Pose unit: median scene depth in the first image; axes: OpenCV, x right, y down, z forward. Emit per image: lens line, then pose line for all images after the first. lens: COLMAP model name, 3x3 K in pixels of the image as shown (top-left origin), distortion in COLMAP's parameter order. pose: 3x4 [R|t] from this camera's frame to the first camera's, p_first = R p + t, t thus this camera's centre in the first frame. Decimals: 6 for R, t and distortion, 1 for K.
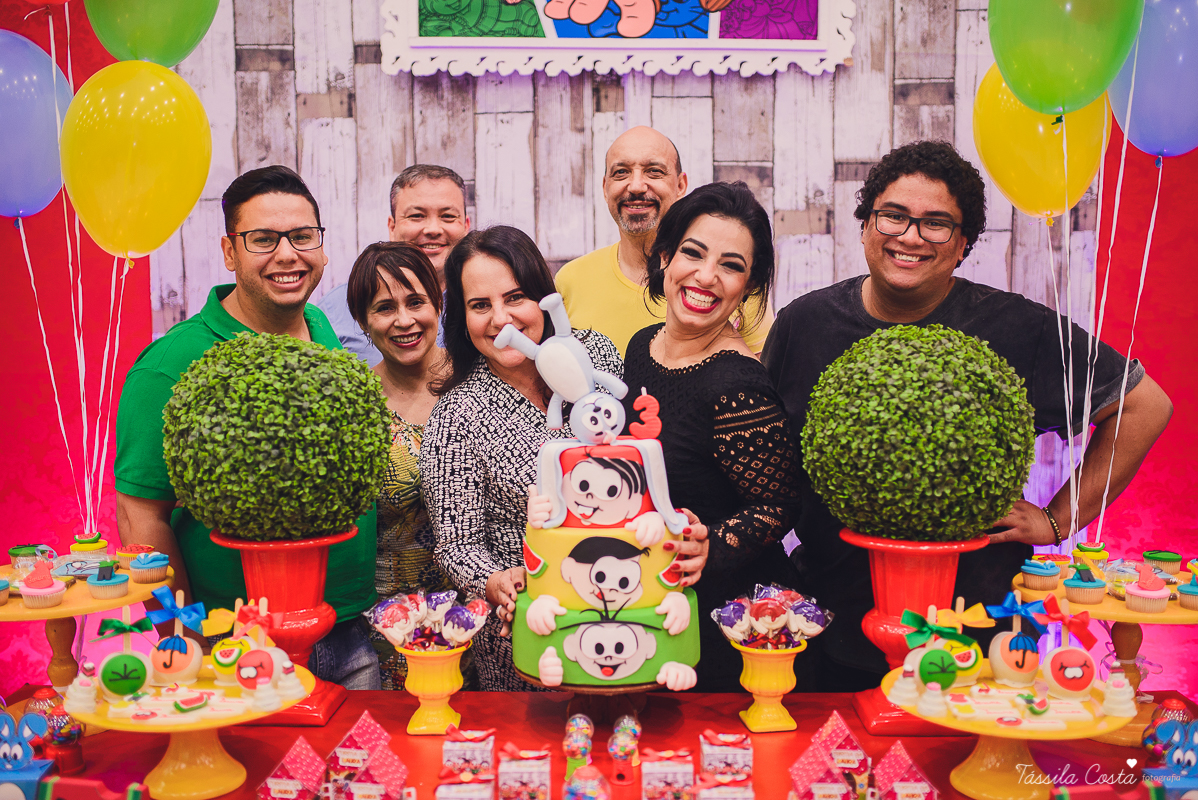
lens RADIAL K [[1190.1, 0, 599.0], [0, 1190.1, 400.0], [0, 0, 1]] dist [-0.043693, 0.012039]
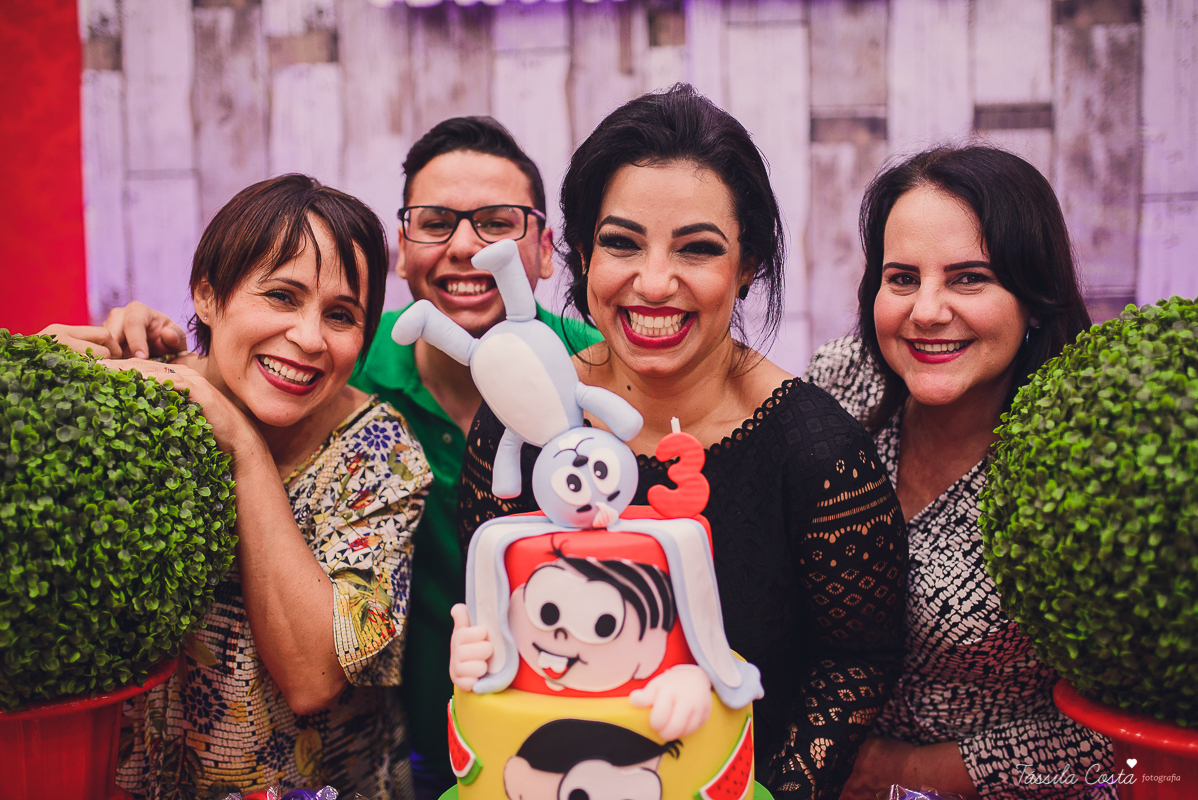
lens RADIAL K [[1153.9, 0, 599.0], [0, 1153.9, 400.0], [0, 0, 1]] dist [-0.055839, 0.076720]
pose [[0.996397, -0.002783, -0.084766, 0.047895], [0.001131, 0.999809, -0.019529, -0.007972], [0.084804, 0.019363, 0.996209, 0.500596]]
